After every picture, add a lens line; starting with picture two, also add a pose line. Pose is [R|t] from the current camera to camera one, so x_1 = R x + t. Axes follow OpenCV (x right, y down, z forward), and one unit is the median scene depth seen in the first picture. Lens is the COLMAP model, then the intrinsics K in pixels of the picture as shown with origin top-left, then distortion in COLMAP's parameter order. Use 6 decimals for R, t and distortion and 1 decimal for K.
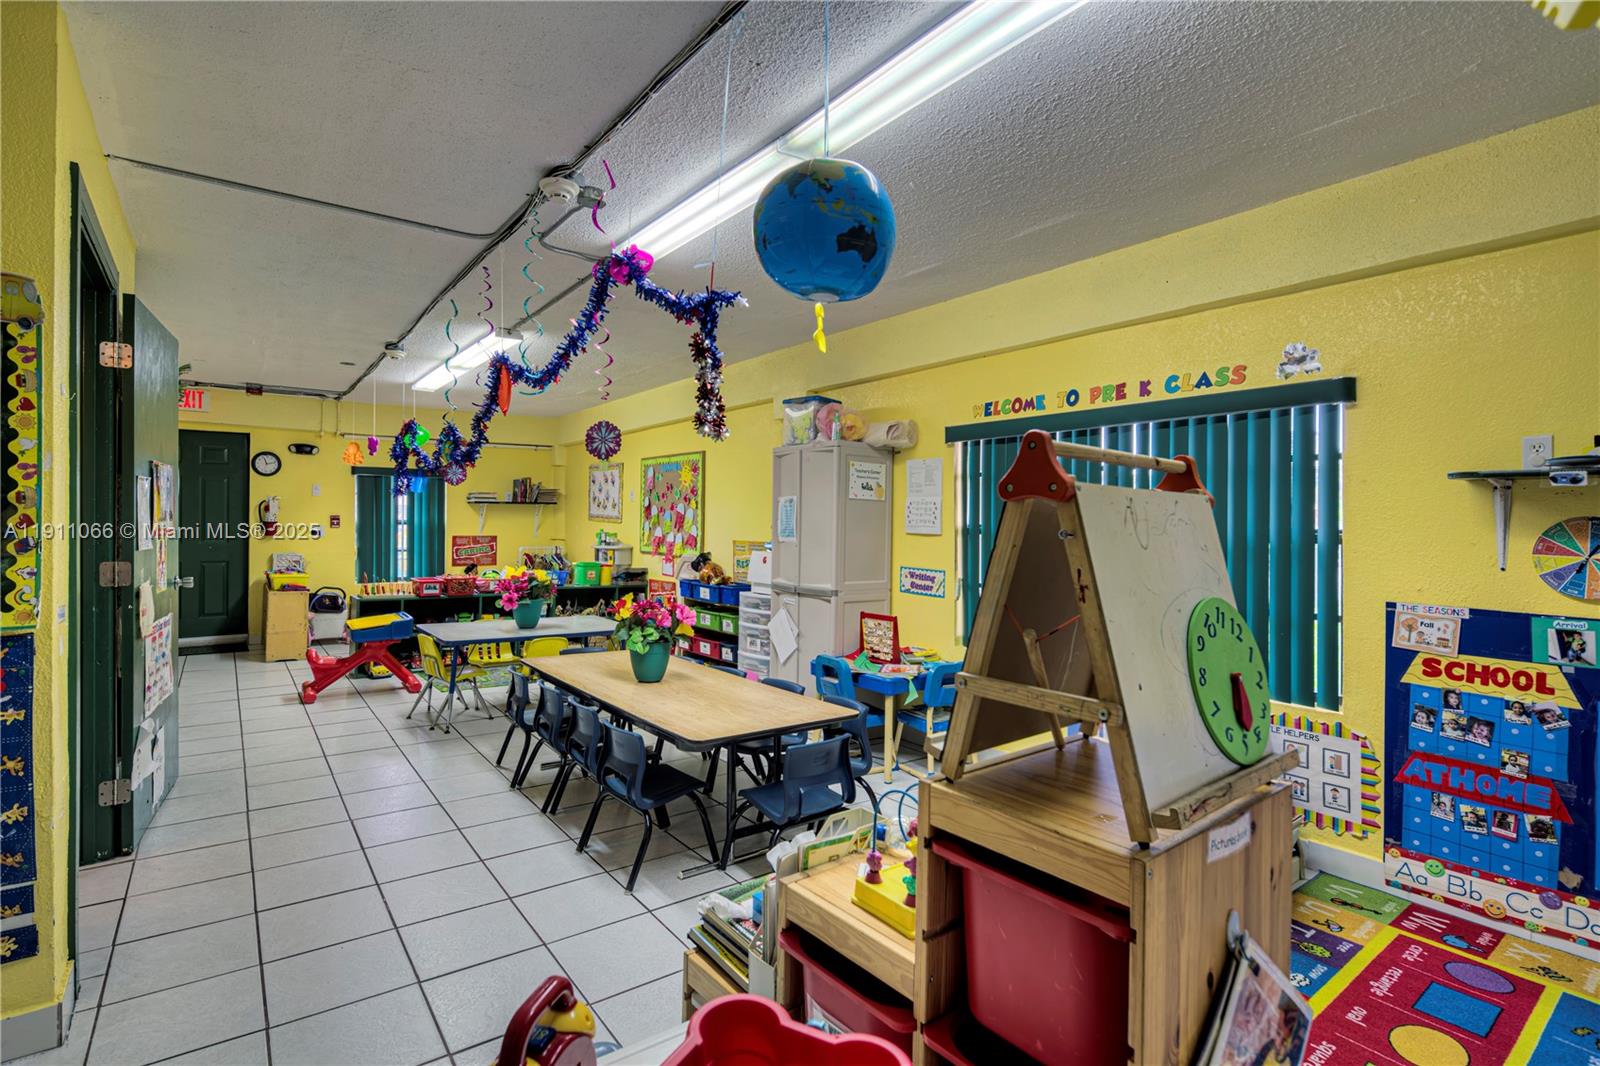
lens RADIAL K [[765.1, 0, 802.4], [0, 765.1, 528.8], [0, 0, 1]] dist [0.005701, -0.004941]
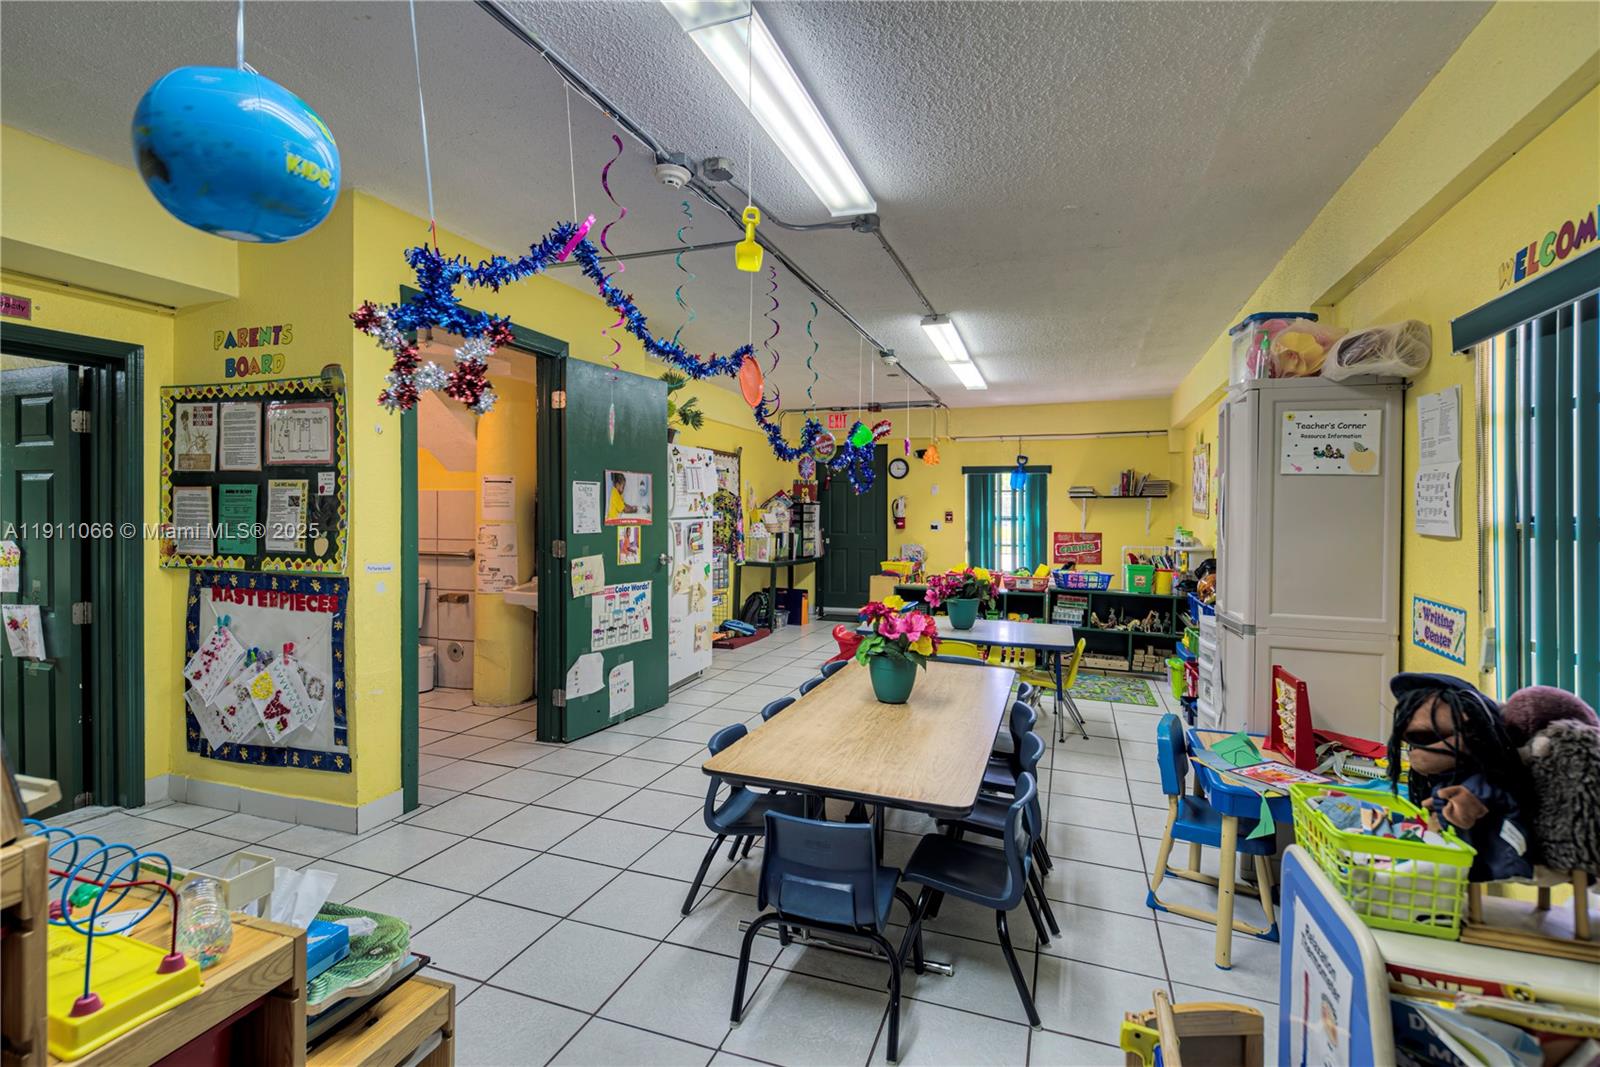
lens RADIAL K [[765.1, 0, 803.3], [0, 765.1, 521.4], [0, 0, 1]] dist [0.005701, -0.004941]
pose [[0.545564, 0.004233, -0.838058, 0.224434], [-0.011468, 0.999931, -0.002415, 0.001919], [0.837991, 0.010928, 0.545575, 0.224536]]
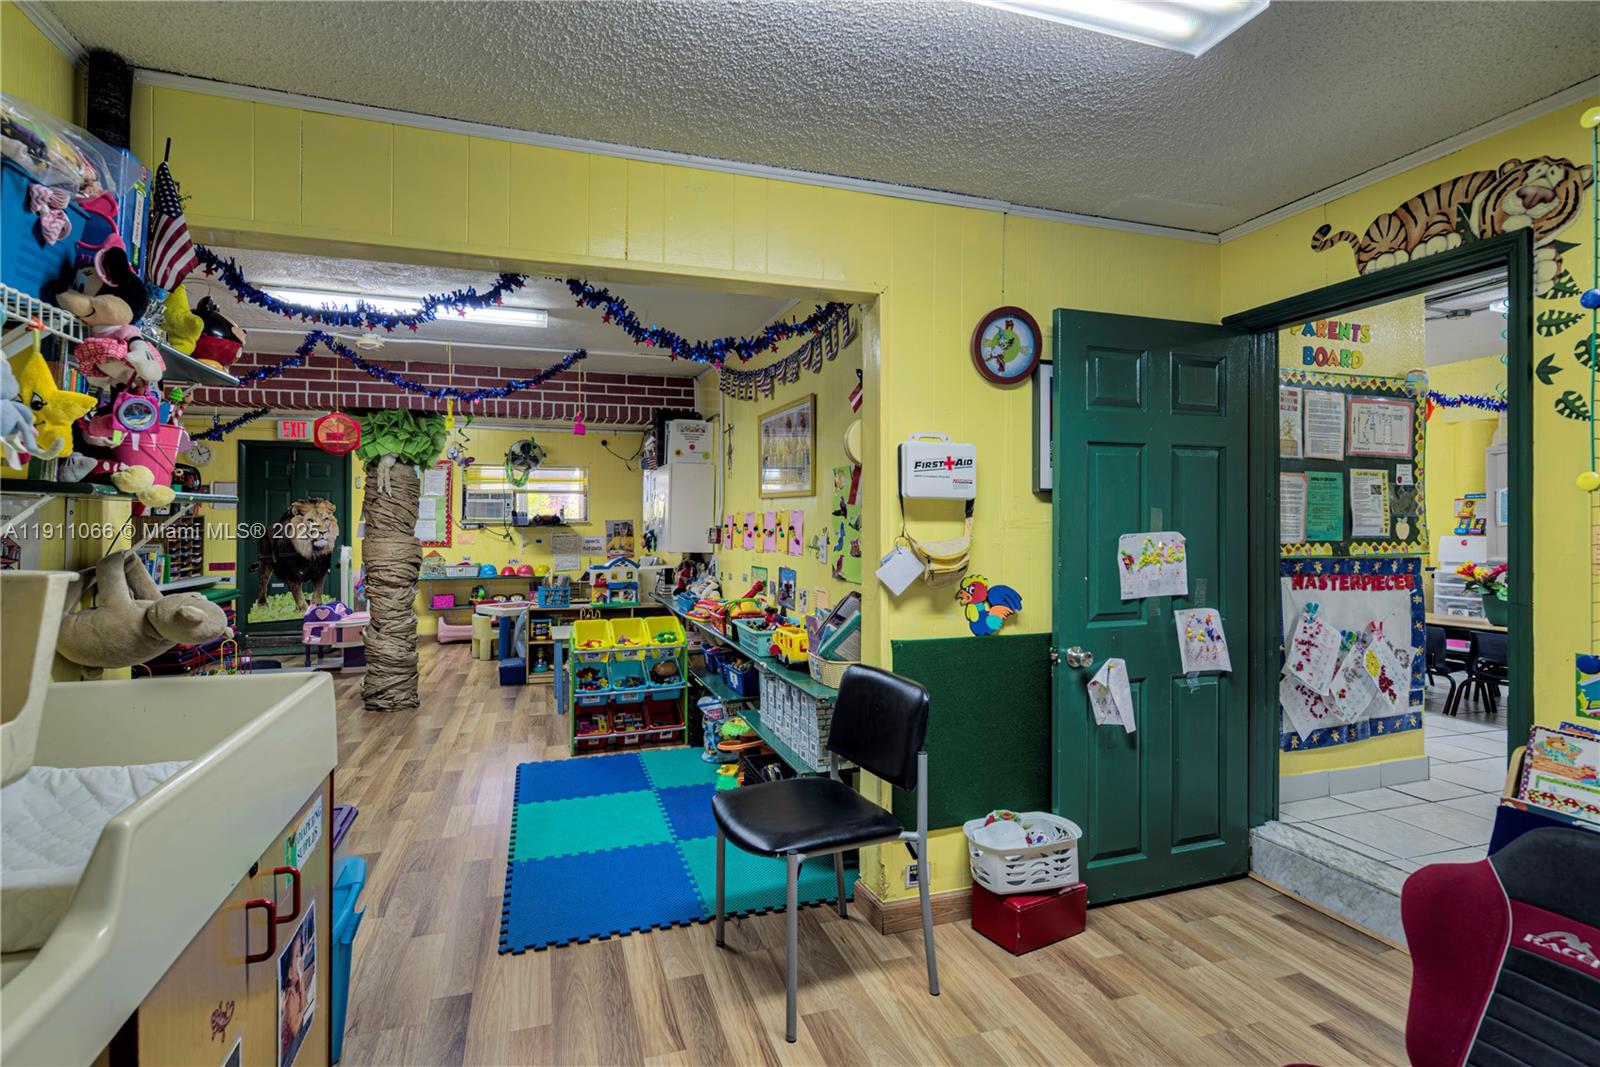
lens RADIAL K [[765.1, 0, 800.6], [0, 765.1, 524.9], [0, 0, 1]] dist [0.005701, -0.004941]
pose [[0.946751, -0.006493, -0.321902, -0.446889], [0.003371, 0.999942, -0.010255, 0.017182], [0.321949, 0.008624, 0.946718, -0.312460]]
